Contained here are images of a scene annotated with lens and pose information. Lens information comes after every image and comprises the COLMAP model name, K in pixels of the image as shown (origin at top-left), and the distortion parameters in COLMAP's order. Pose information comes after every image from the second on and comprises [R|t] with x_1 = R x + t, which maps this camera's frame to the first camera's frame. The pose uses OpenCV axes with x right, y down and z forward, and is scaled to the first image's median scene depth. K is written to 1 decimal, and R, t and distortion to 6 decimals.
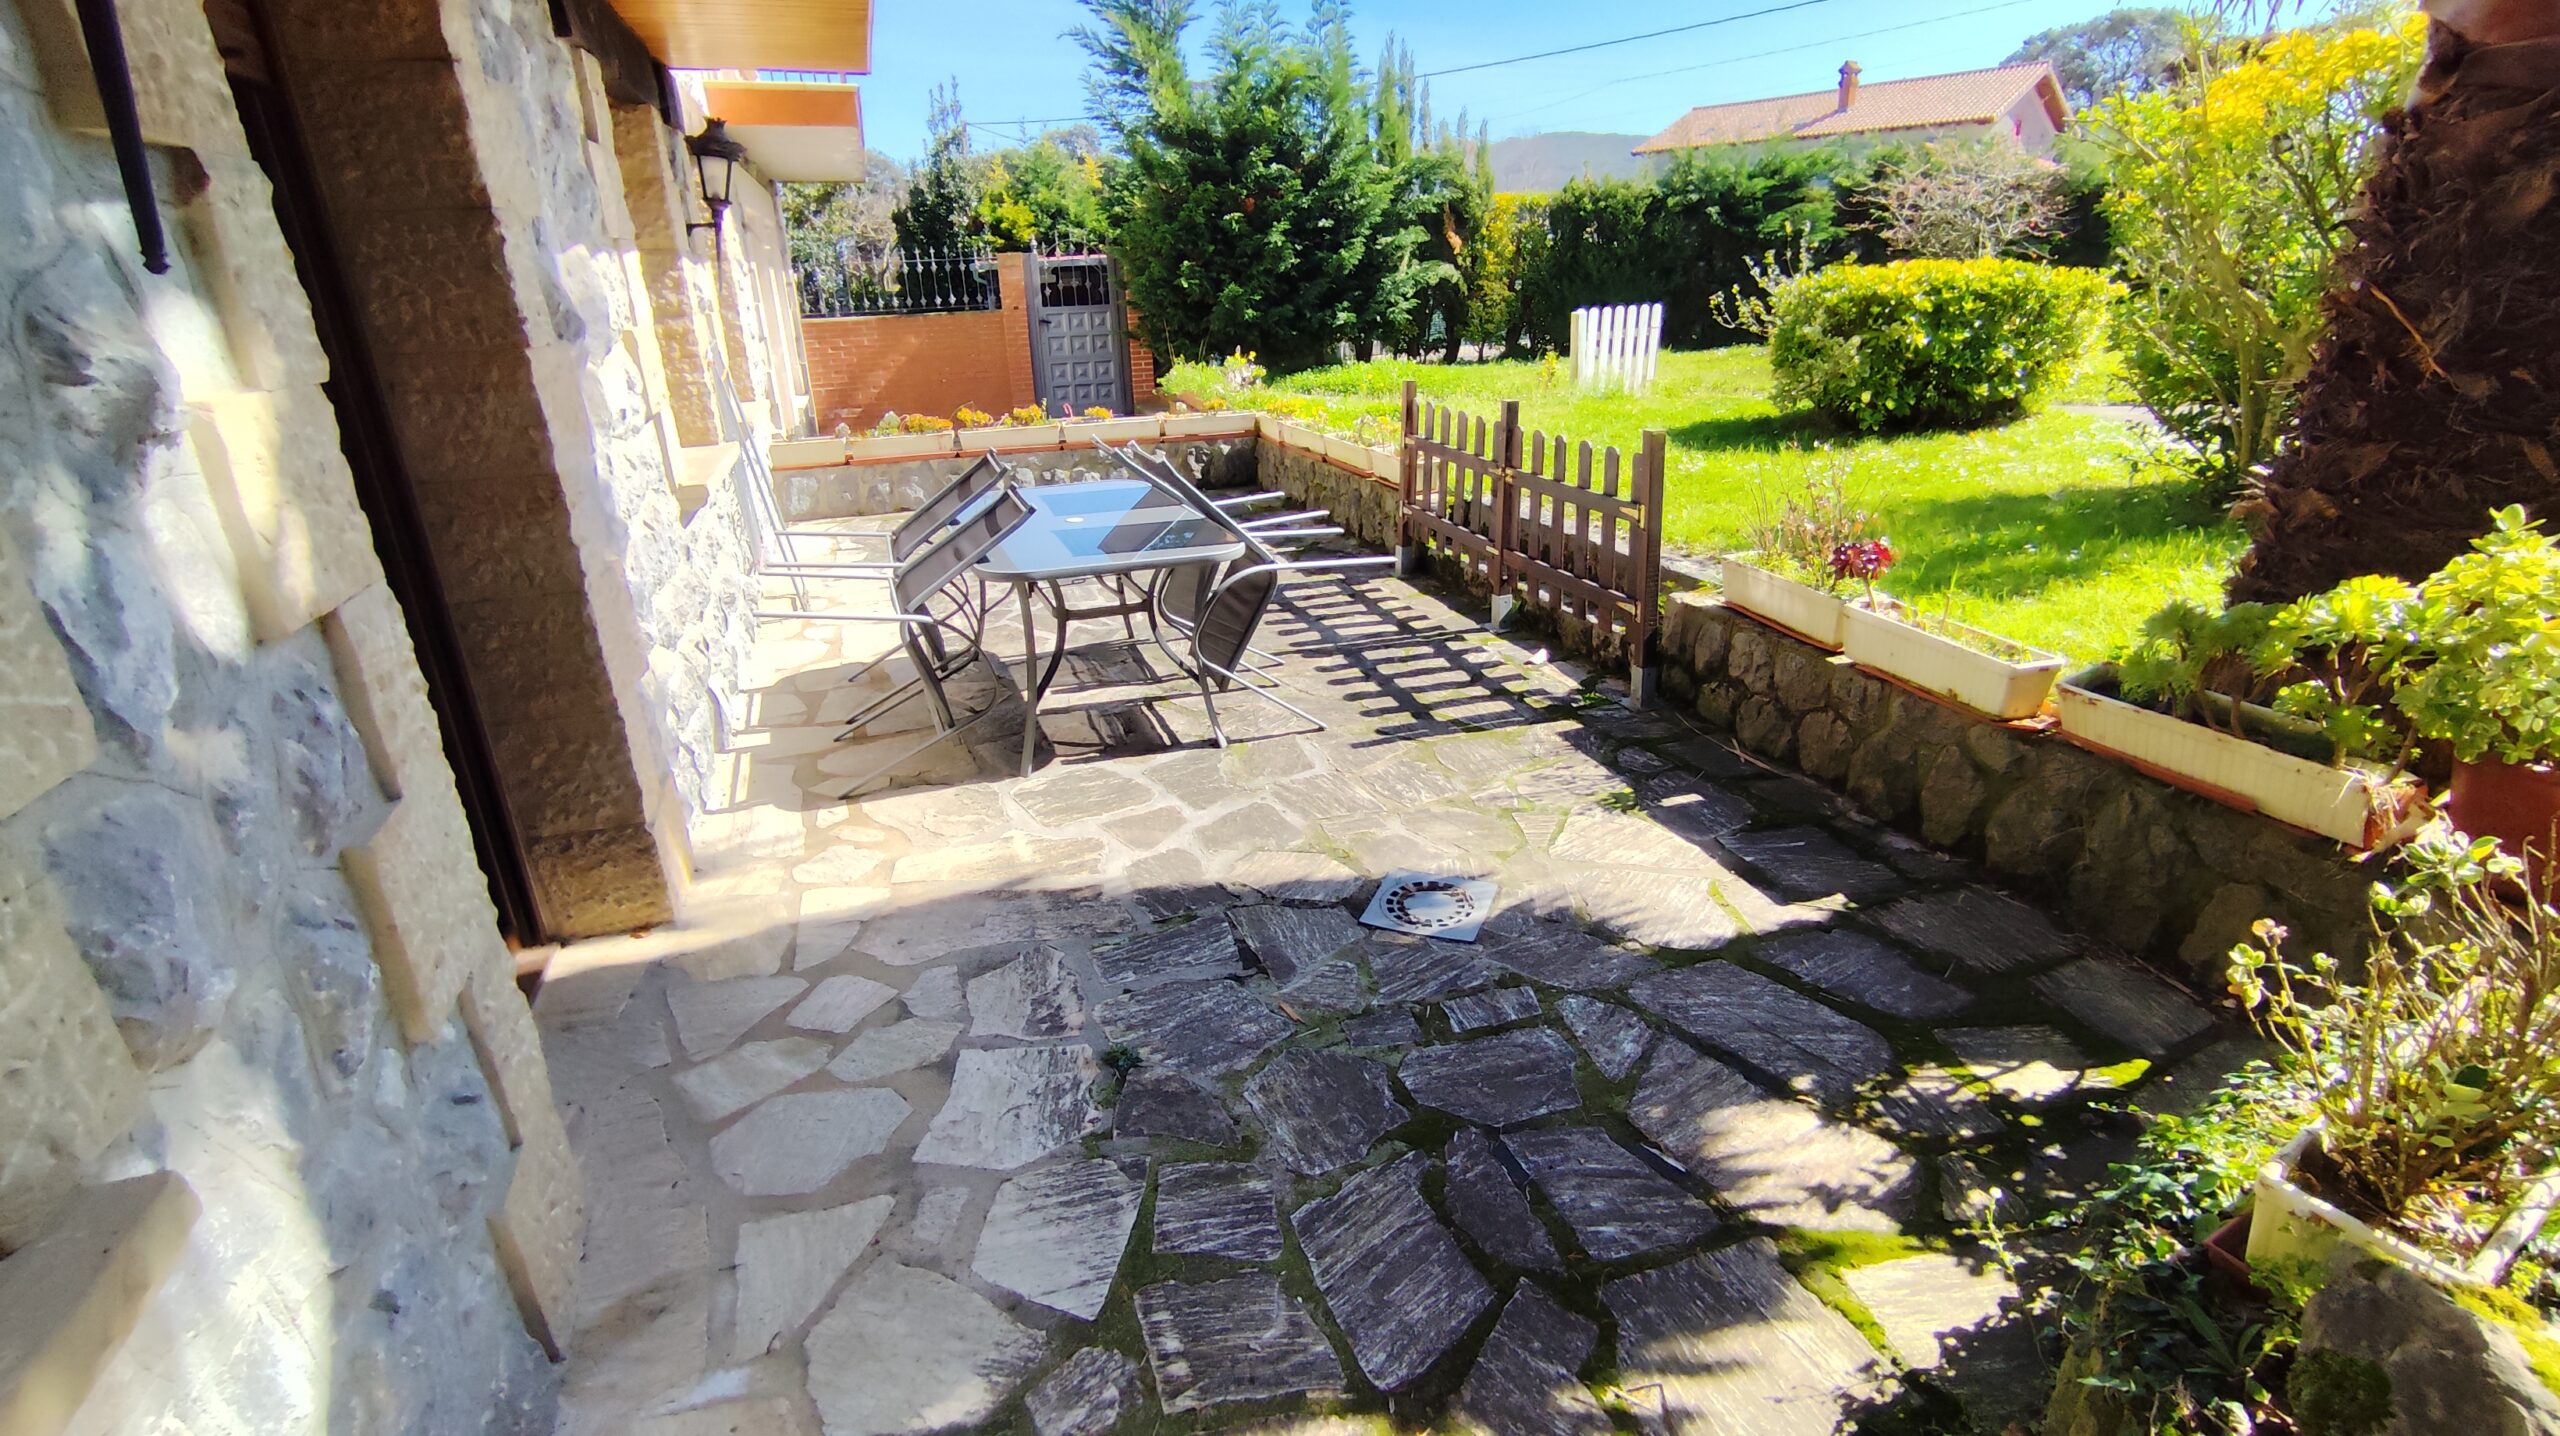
lens RADIAL K [[1152.9, 0, 1291.3], [0, 1152.9, 763.0], [0, 0, 1]] dist [-0.028047, 0.017277]
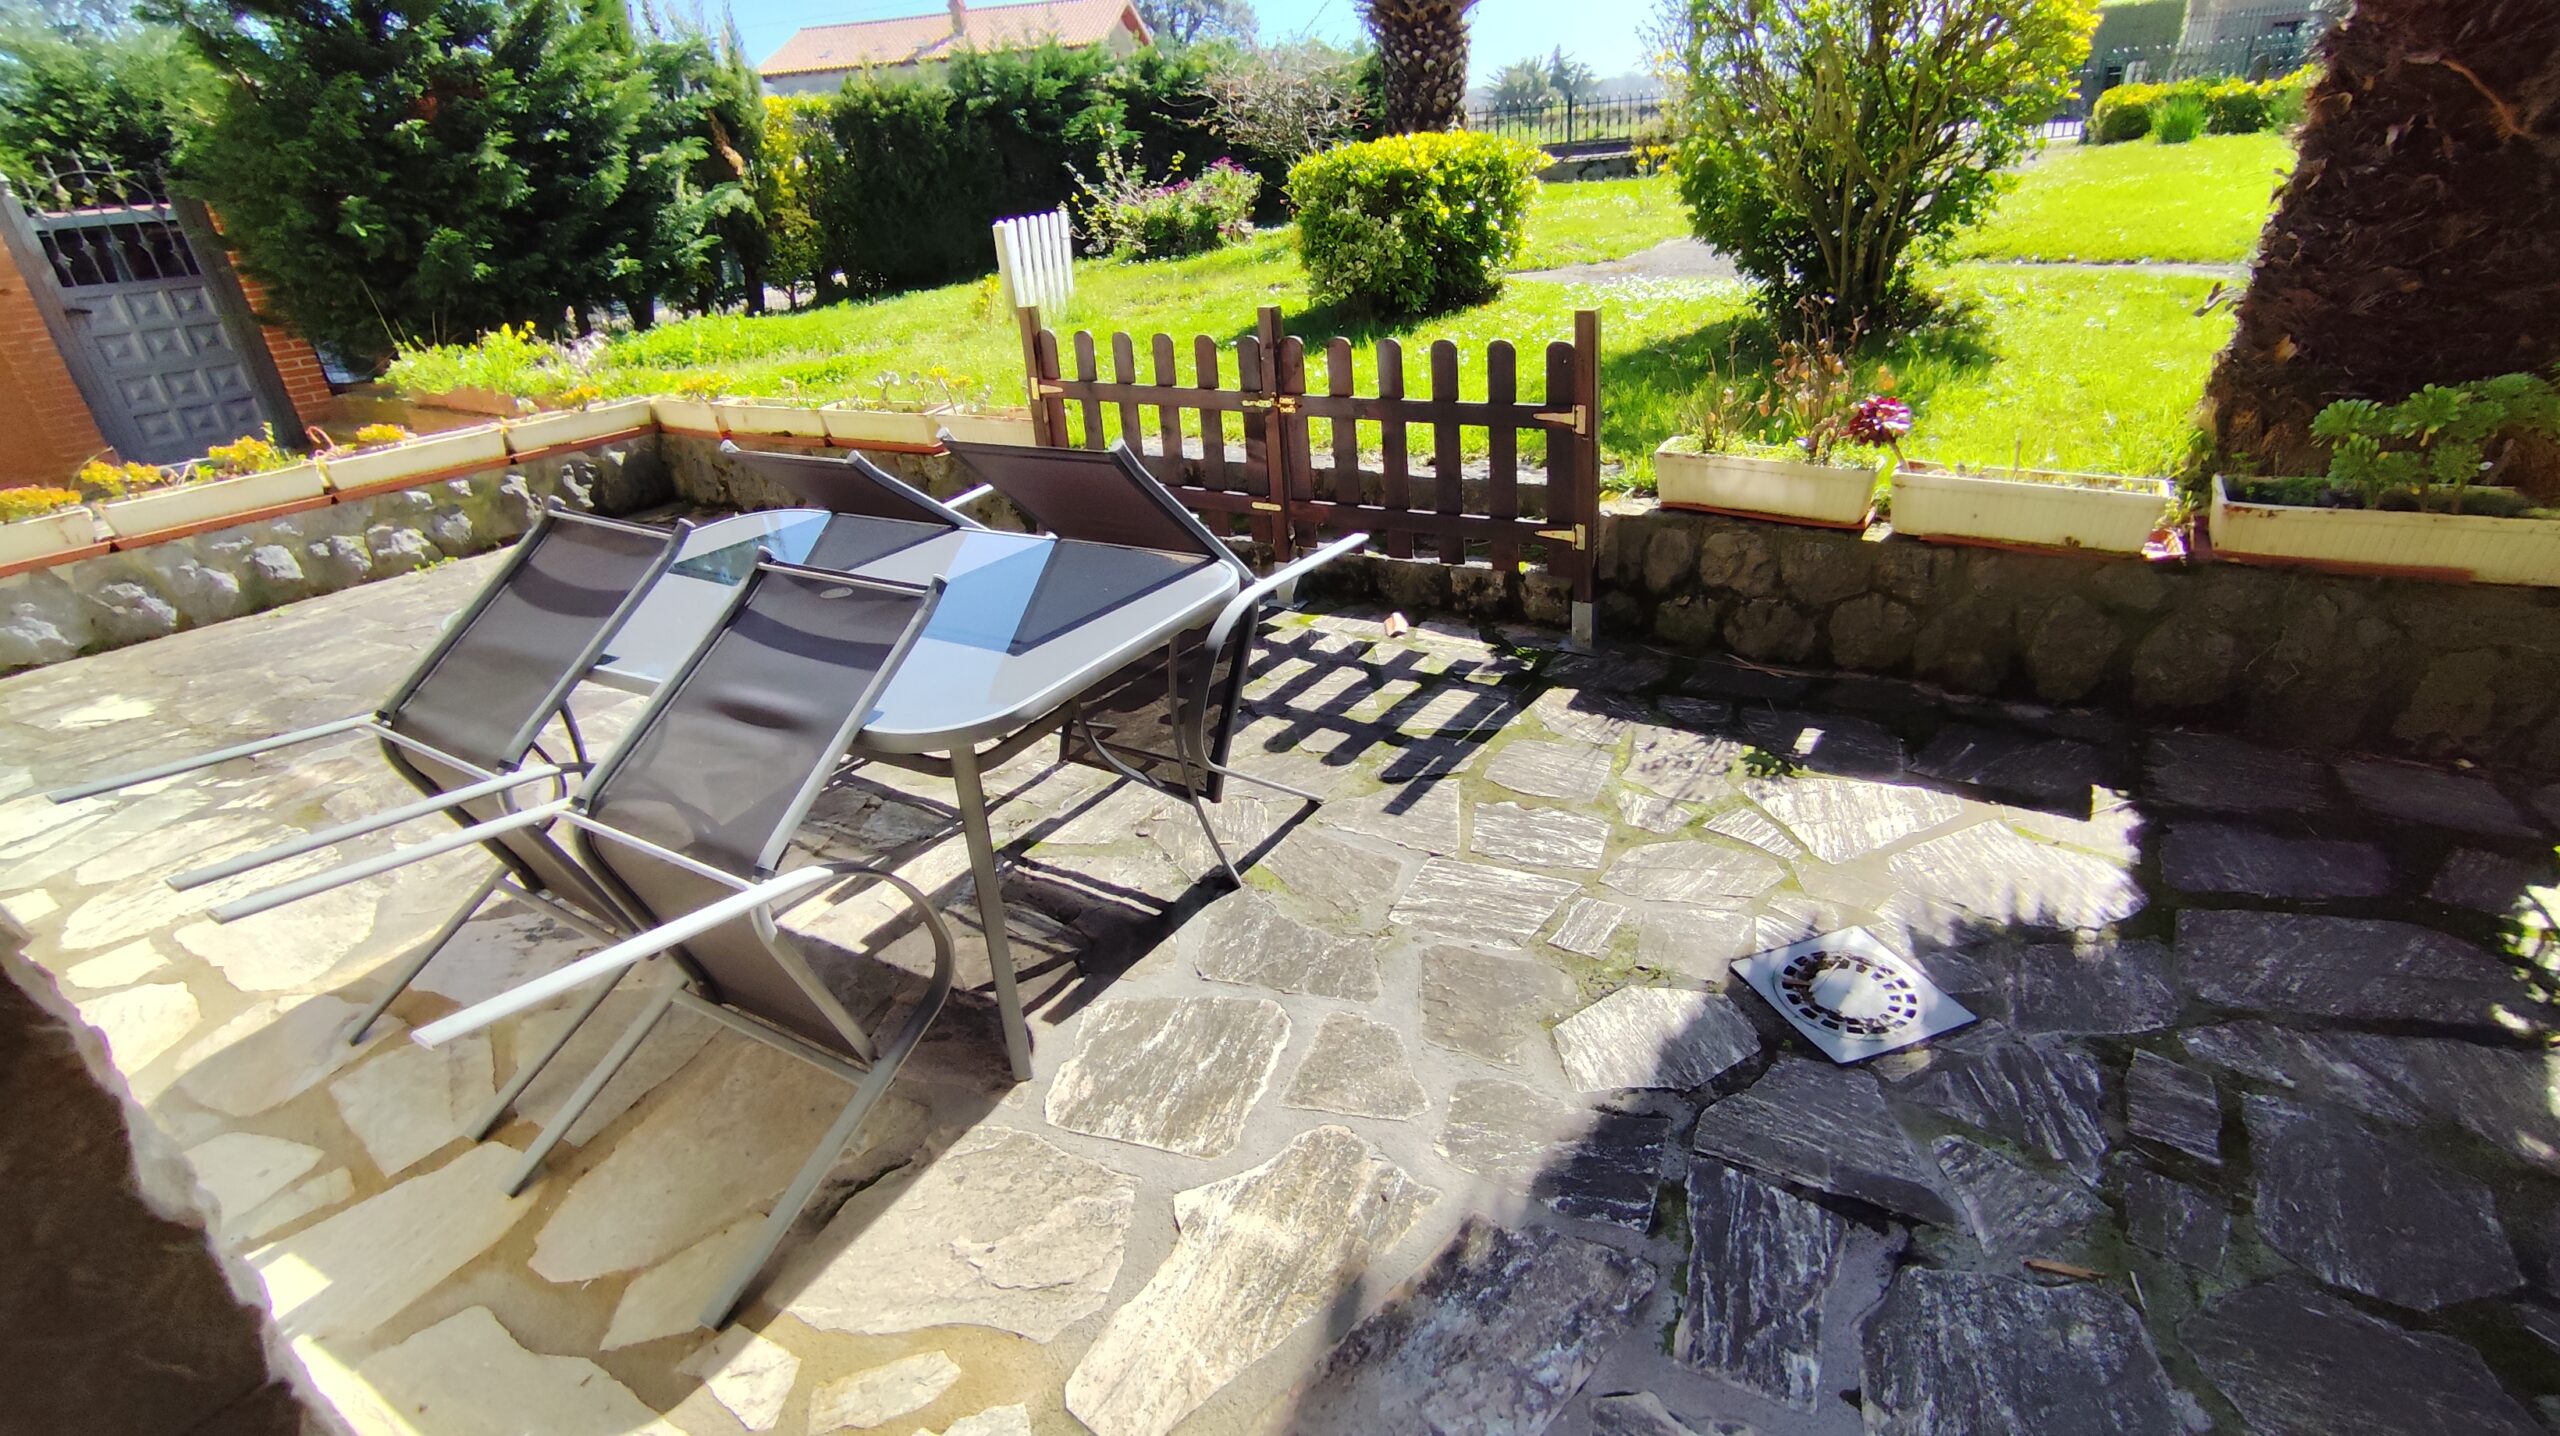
lens RADIAL K [[1152.9, 0, 1291.3], [0, 1152.9, 763.0], [0, 0, 1]] dist [-0.028047, 0.017277]
pose [[0.775563, -0.315787, 0.546608, -0.176468], [0.292347, 0.947108, 0.132364, -0.073932], [-0.559496, 0.057143, 0.826861, 0.225732]]
